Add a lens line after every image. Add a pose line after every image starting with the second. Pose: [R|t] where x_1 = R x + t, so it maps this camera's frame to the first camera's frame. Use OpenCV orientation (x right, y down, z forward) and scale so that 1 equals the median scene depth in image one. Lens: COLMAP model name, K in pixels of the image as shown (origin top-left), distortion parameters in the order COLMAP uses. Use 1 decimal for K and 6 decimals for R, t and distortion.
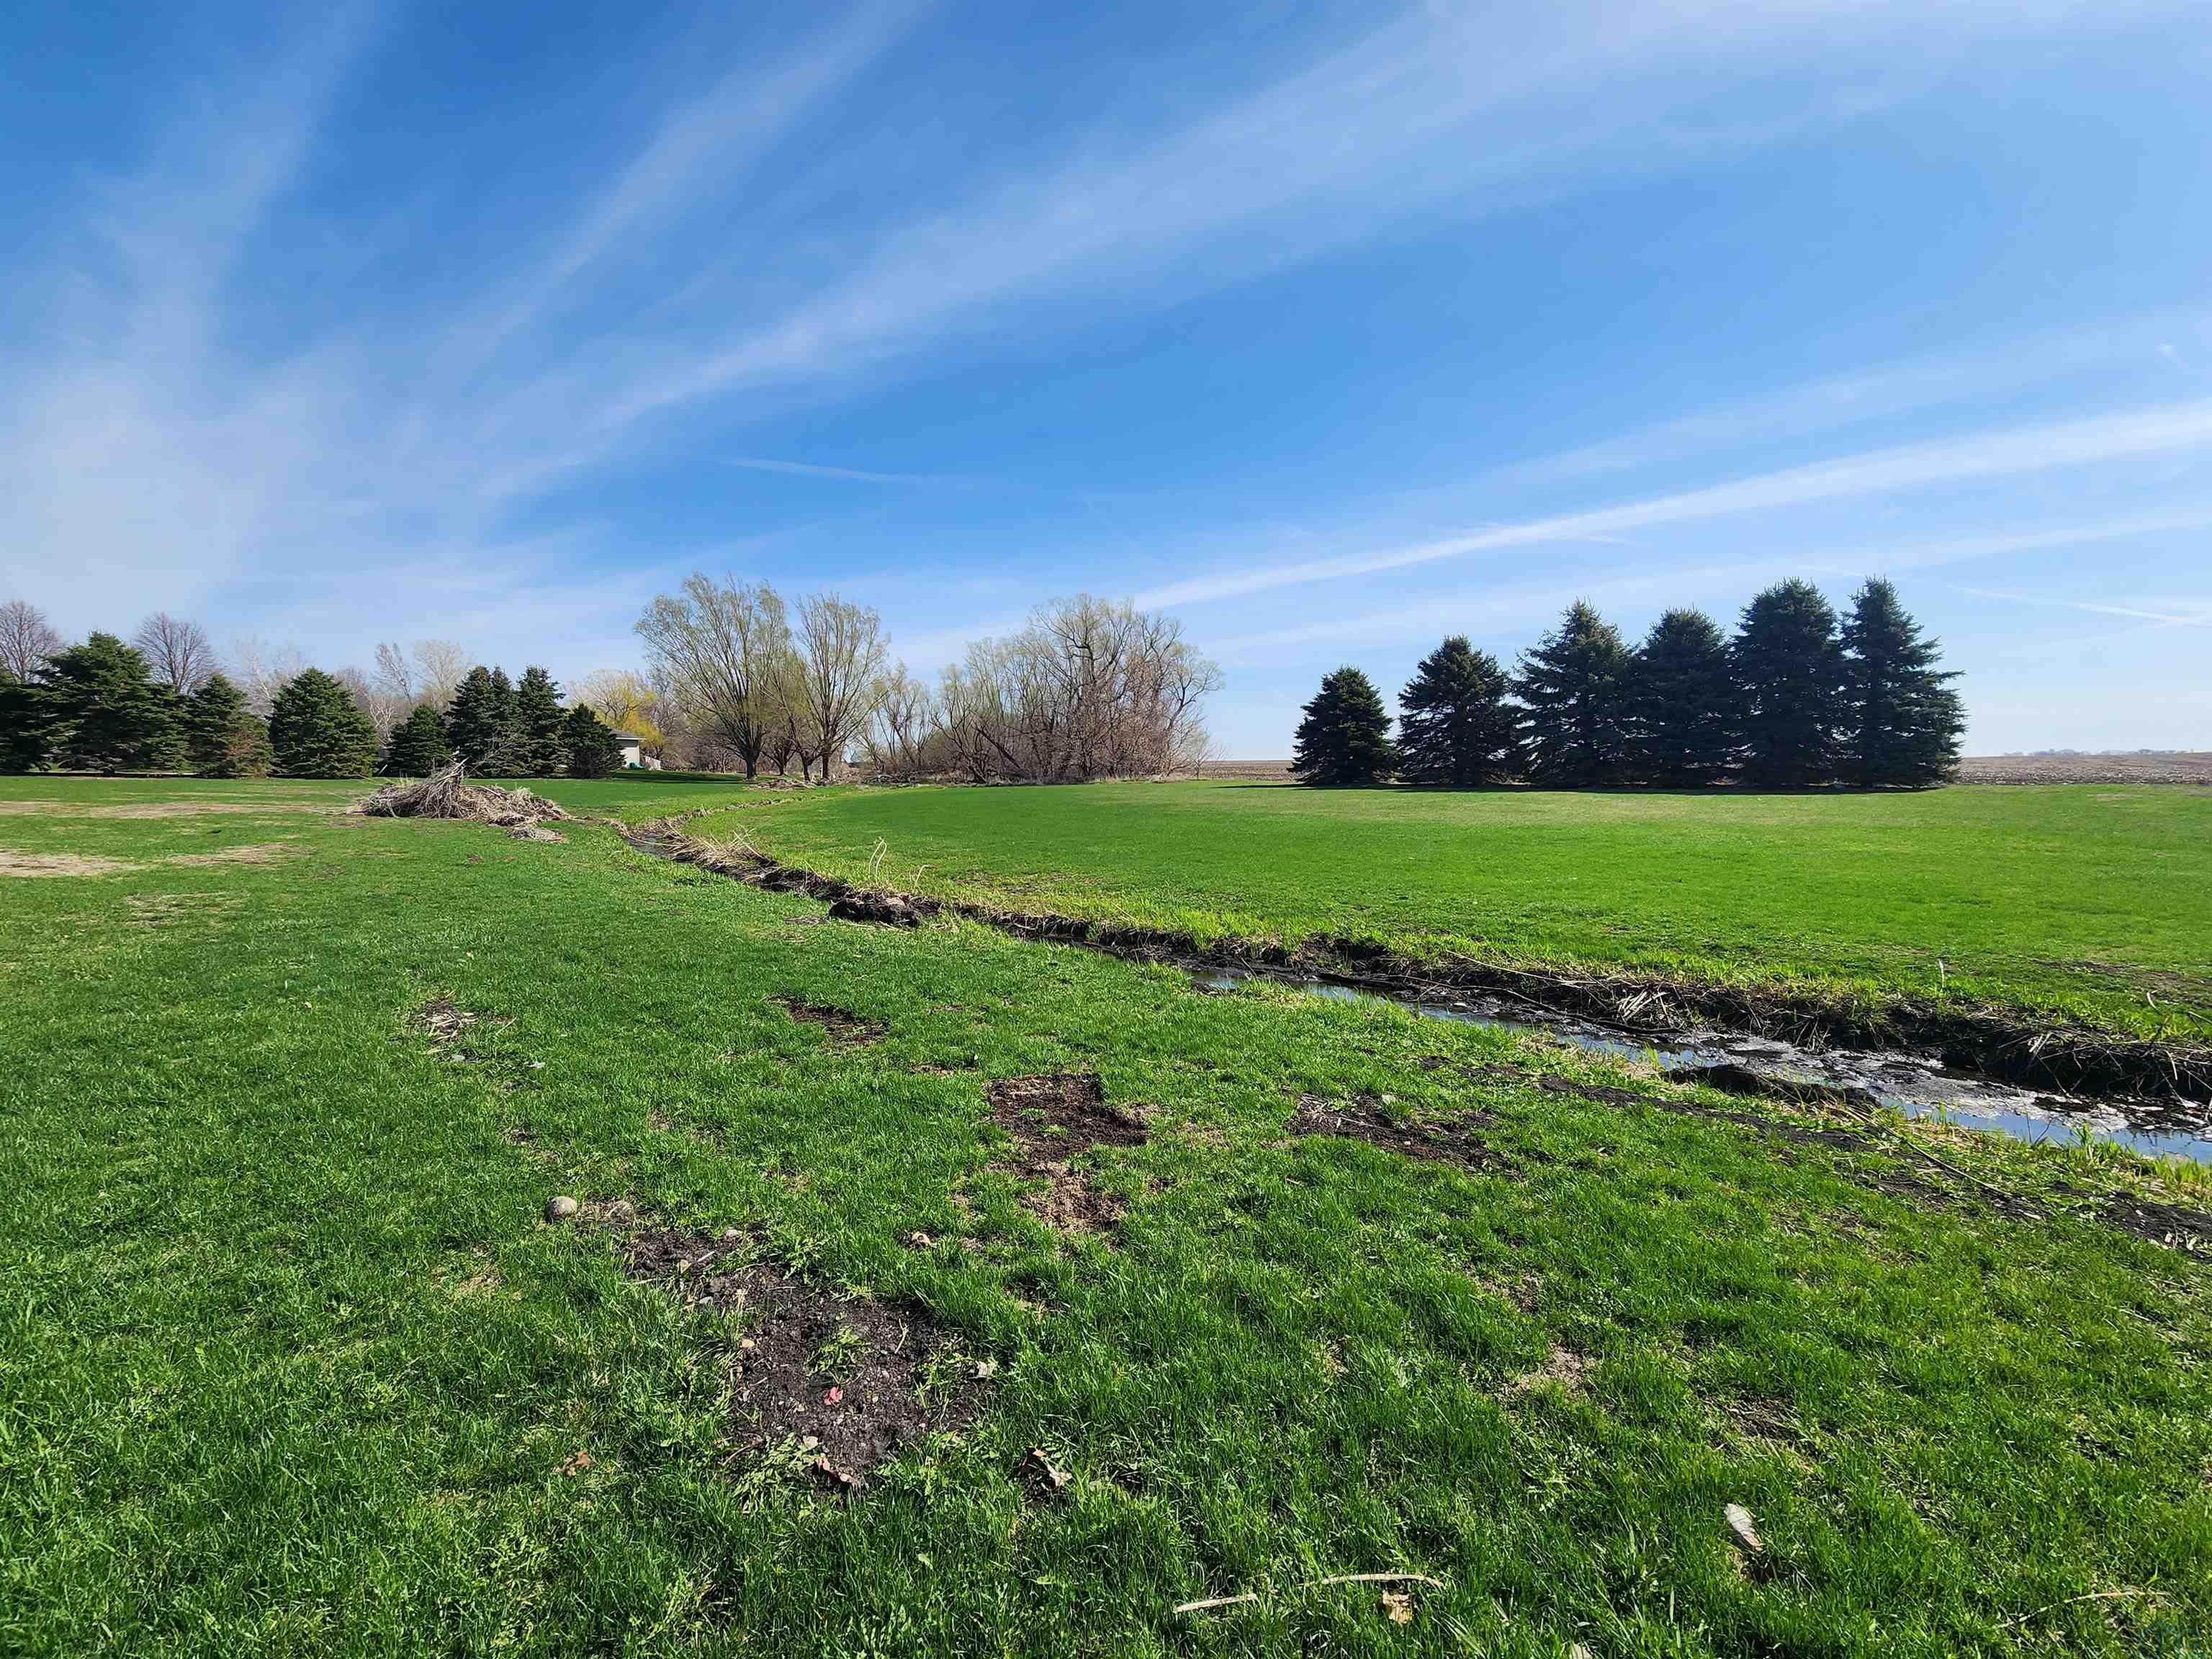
lens RADIAL K [[907.2, 0, 1112.3], [0, 907.2, 817.5], [0, 0, 1]] dist [0.004785, -0.002857]
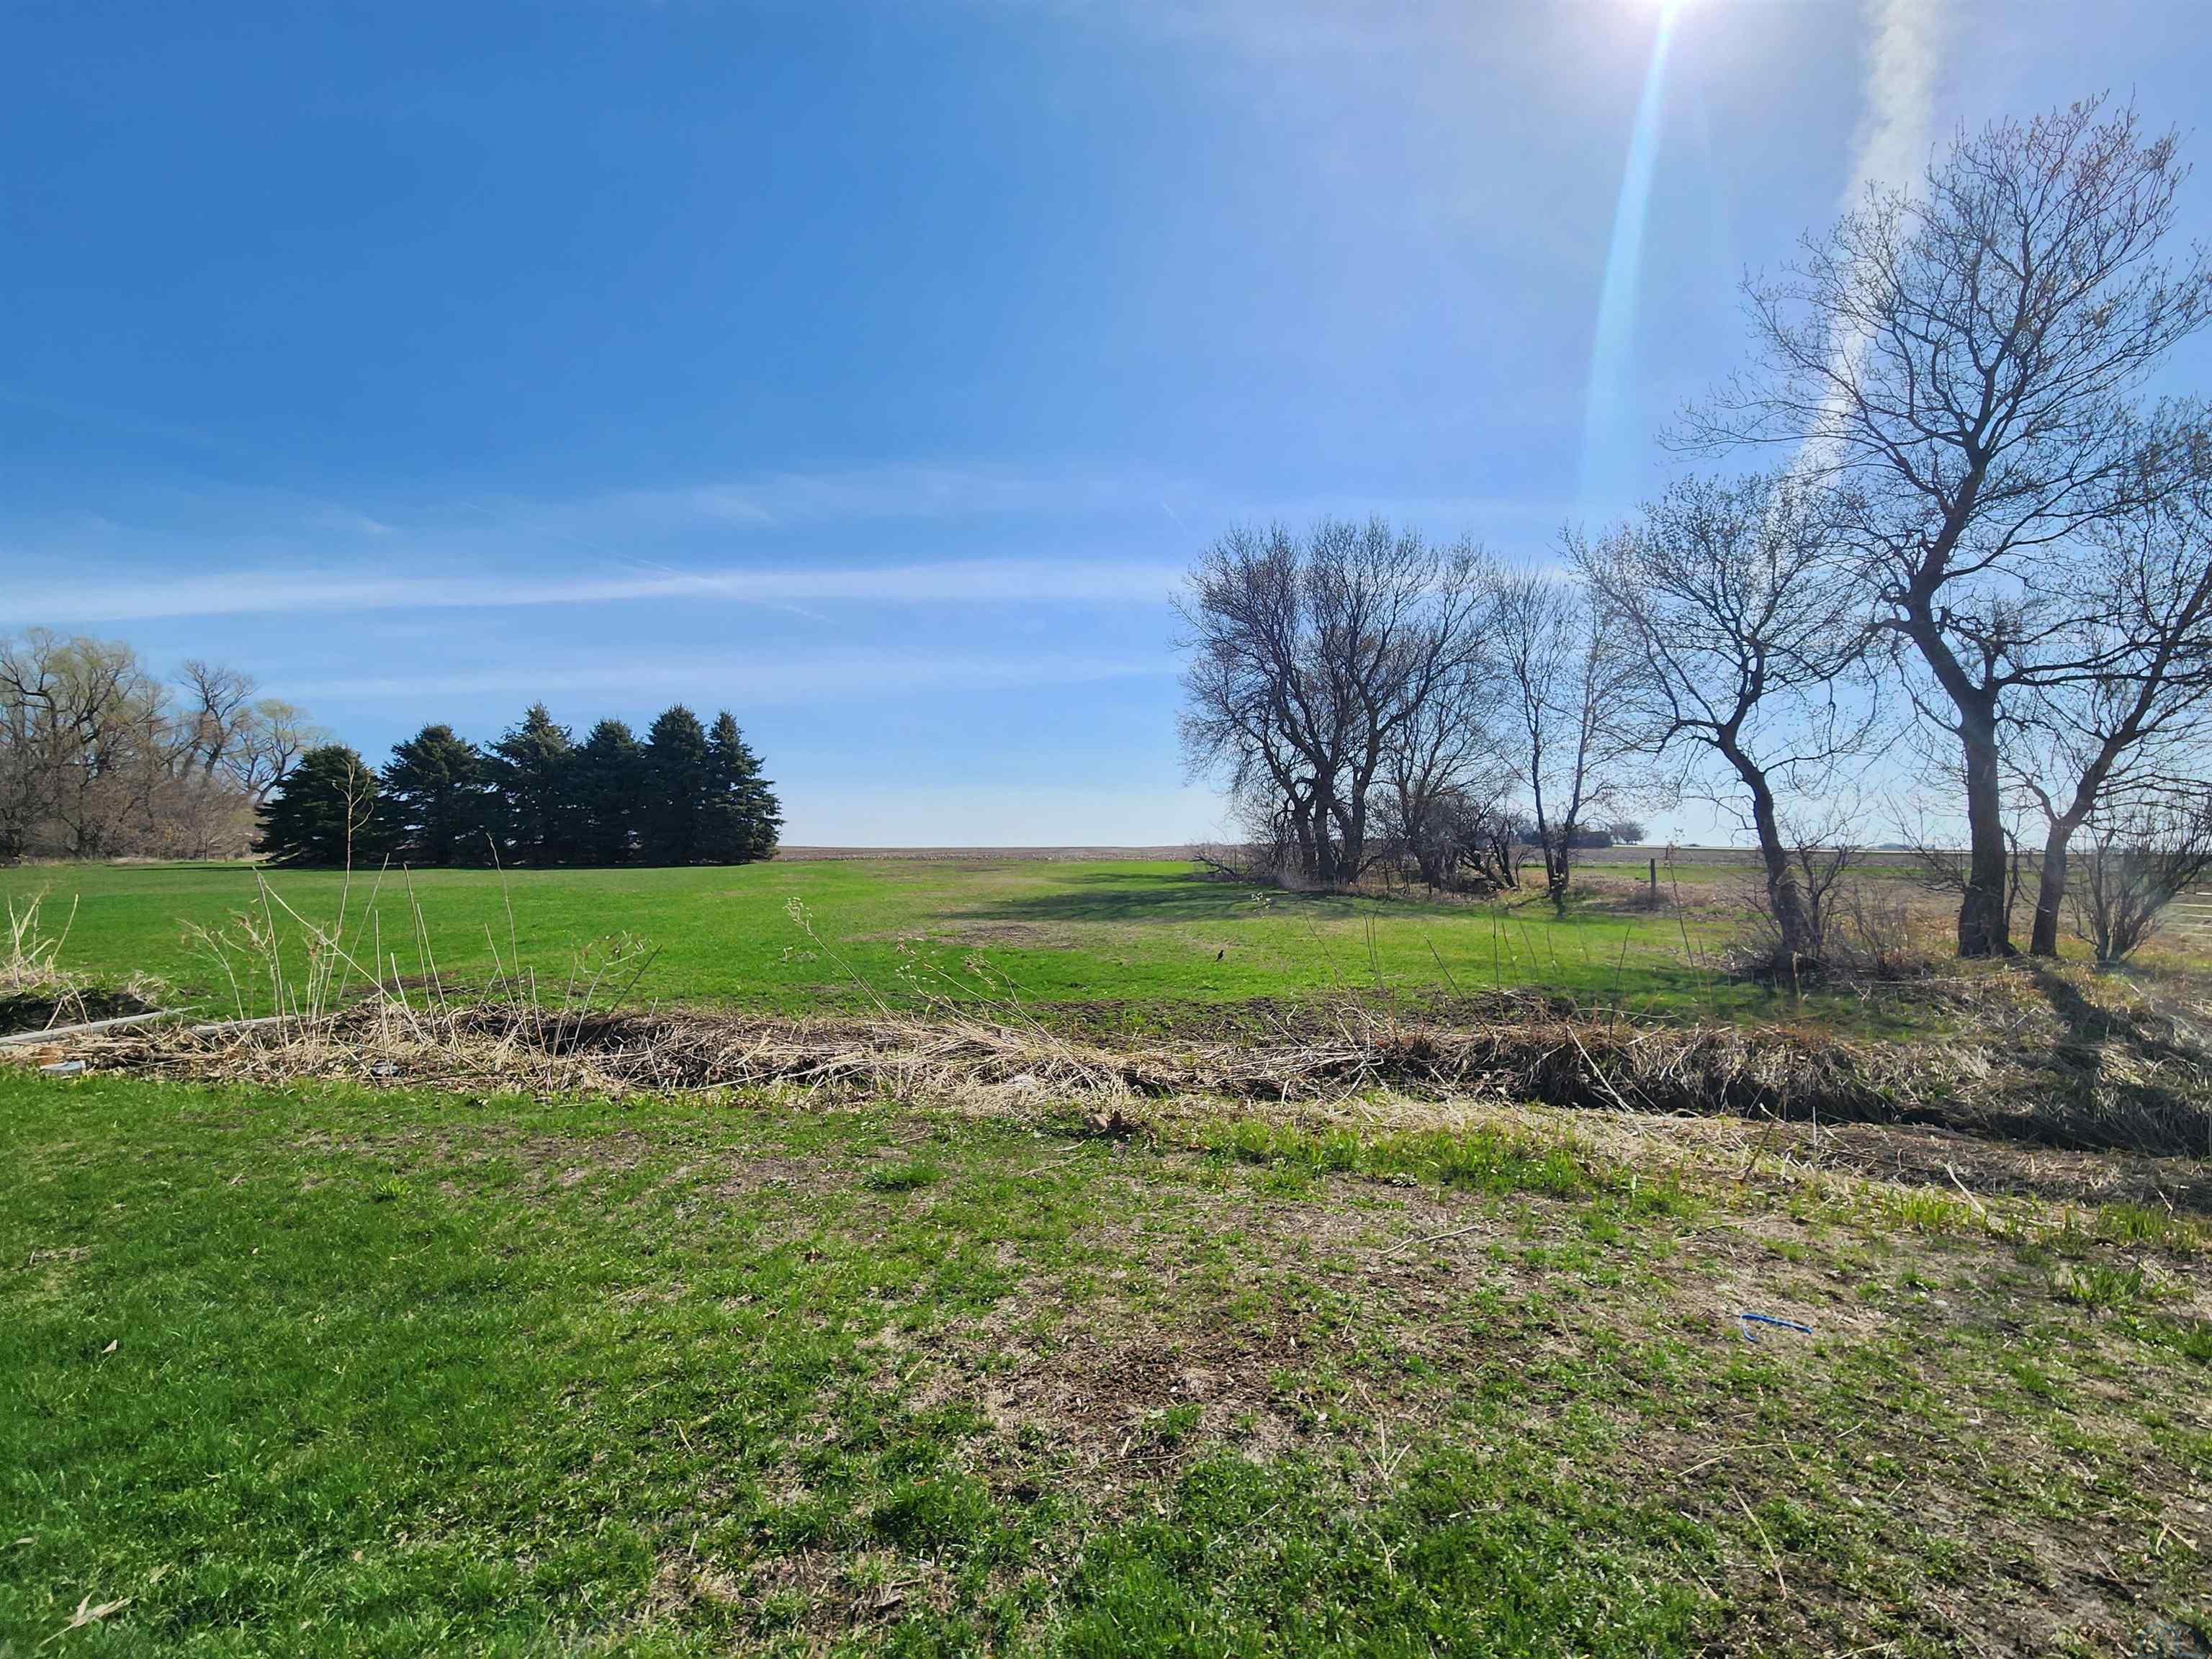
lens RADIAL K [[907.2, 0, 1109.6], [0, 907.2, 819.2], [0, 0, 1]] dist [0.004785, -0.002857]
pose [[0.777898, 0.026201, 0.627844, 0.433864], [0.032437, 0.996124, -0.081761, 0.029080], [-0.627552, 0.083967, 0.774033, -0.390251]]
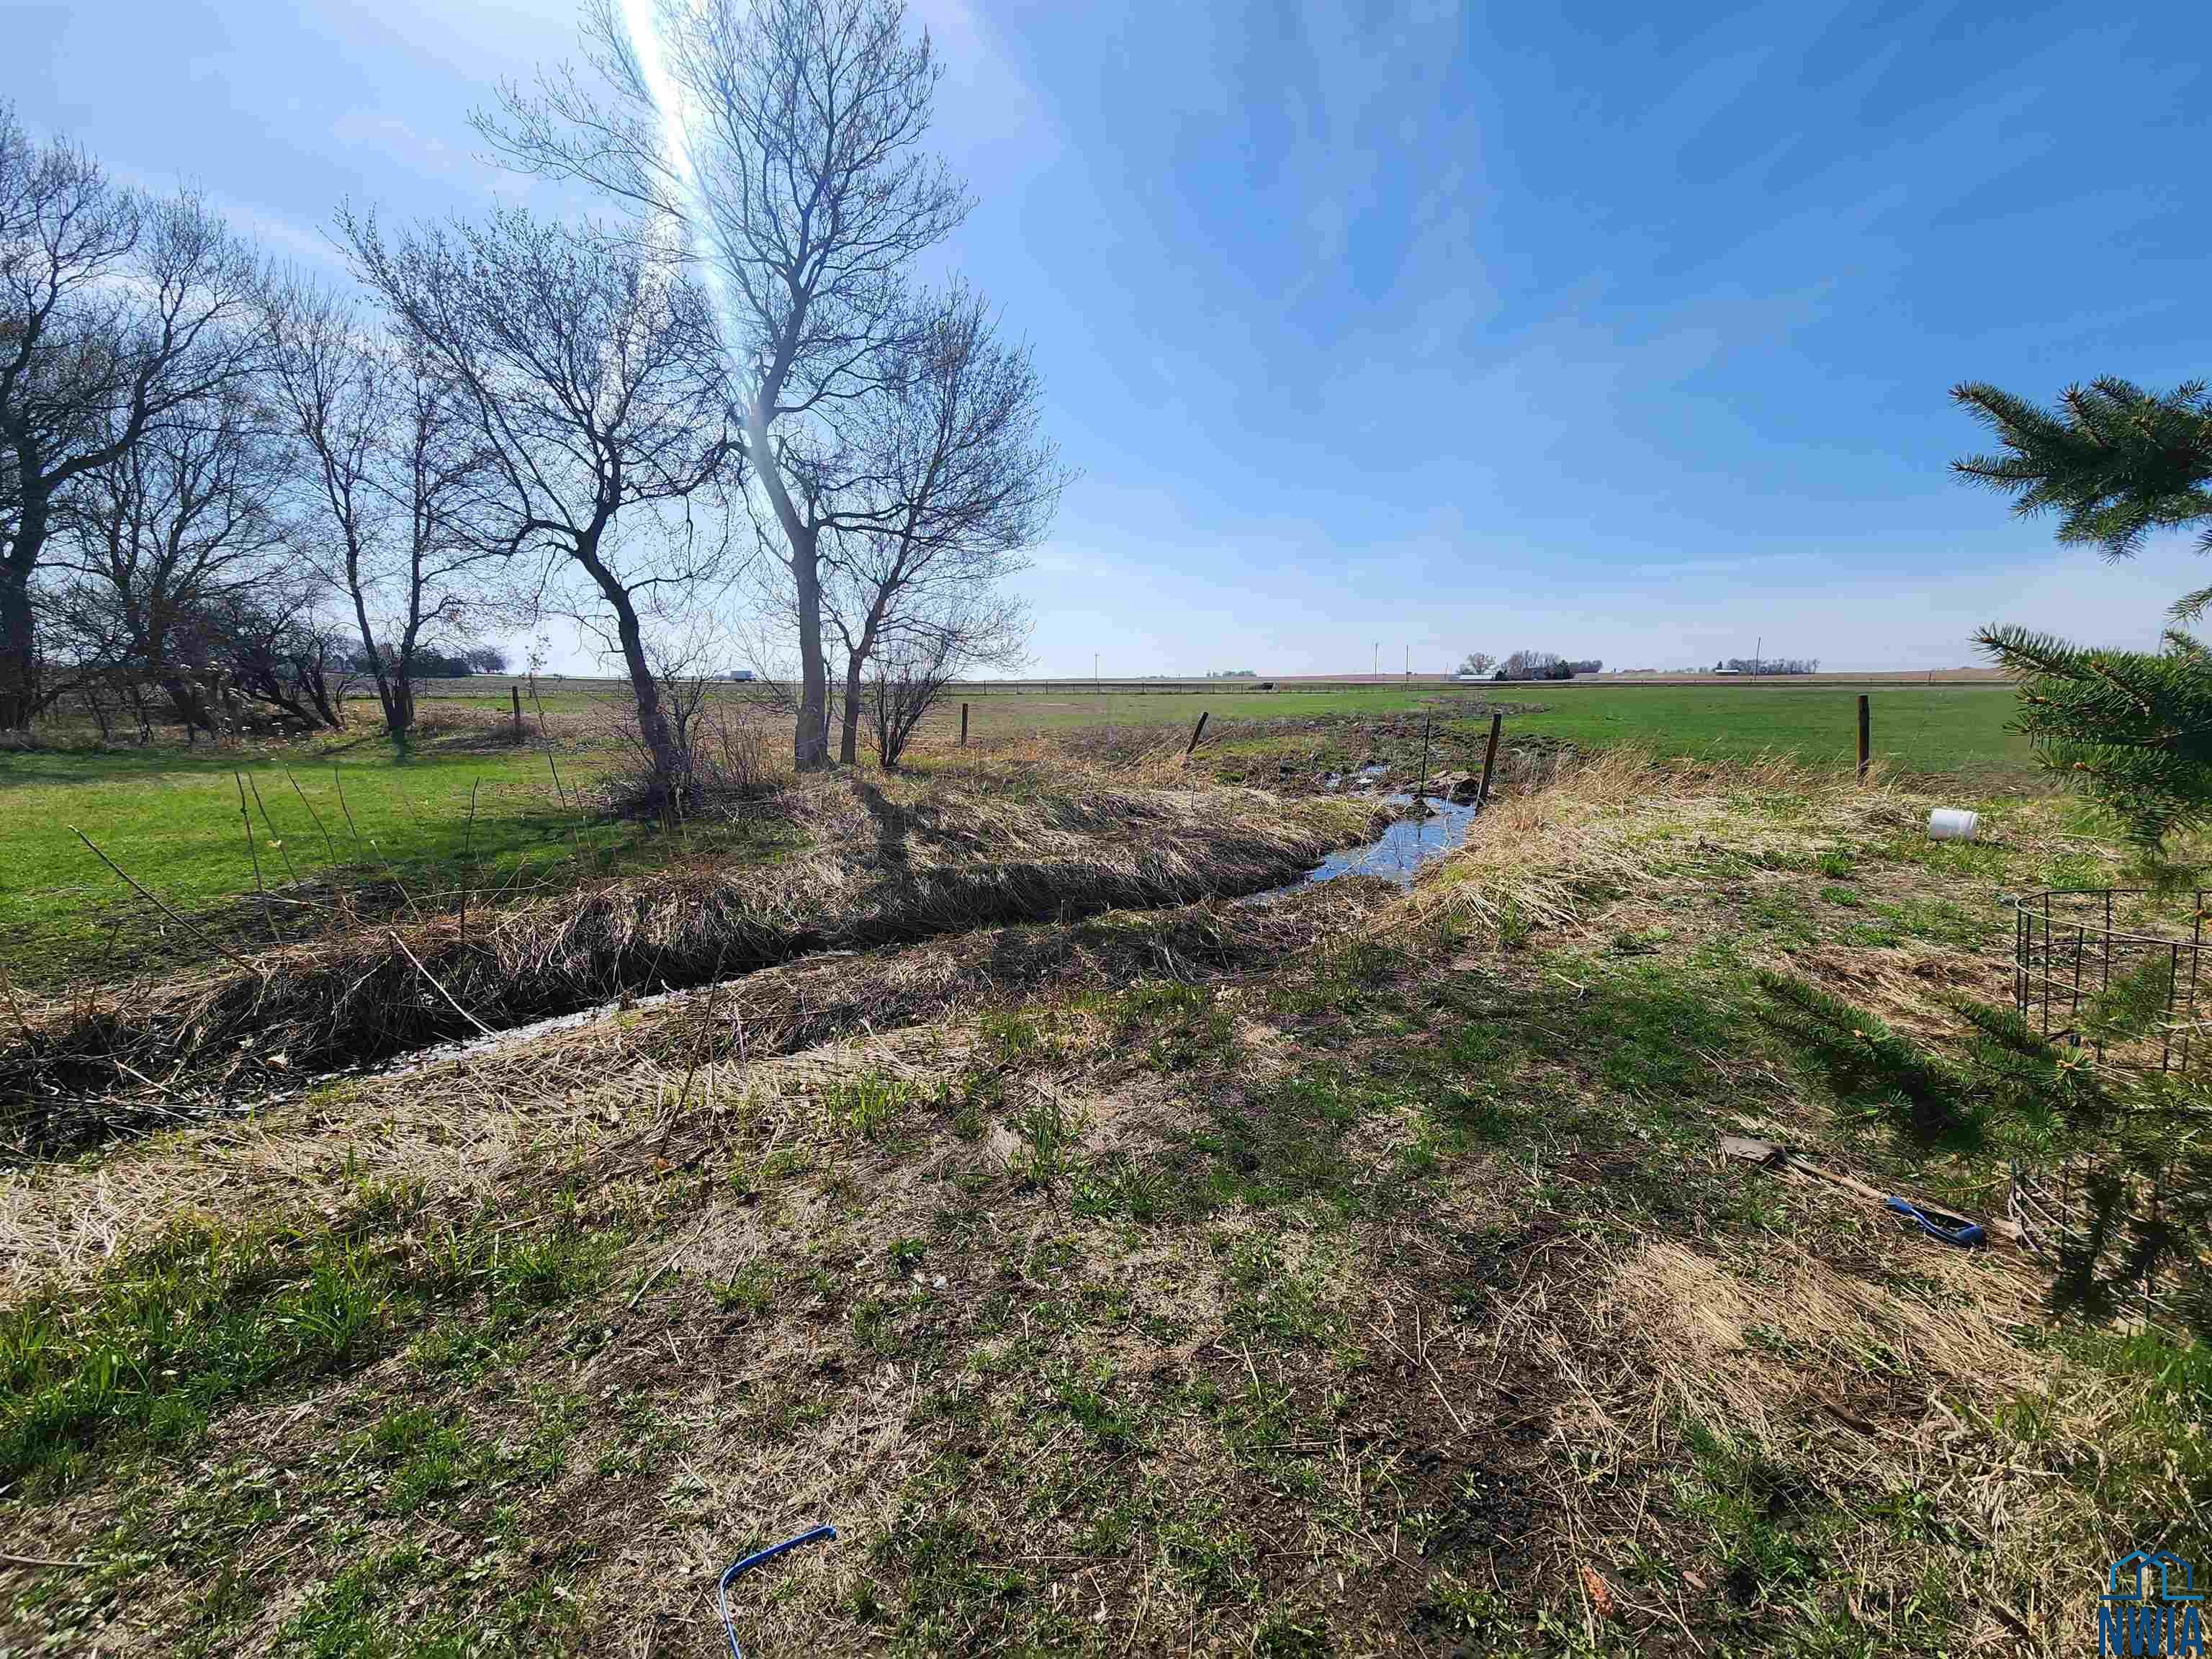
lens RADIAL K [[907.2, 0, 1114.4], [0, 907.2, 820.9], [0, 0, 1]] dist [0.004785, -0.002857]
pose [[-0.221724, -0.143500, 0.964493, 0.493198], [0.054651, 0.985729, 0.159223, 0.029860], [-0.973577, 0.088014, -0.210717, -0.370176]]
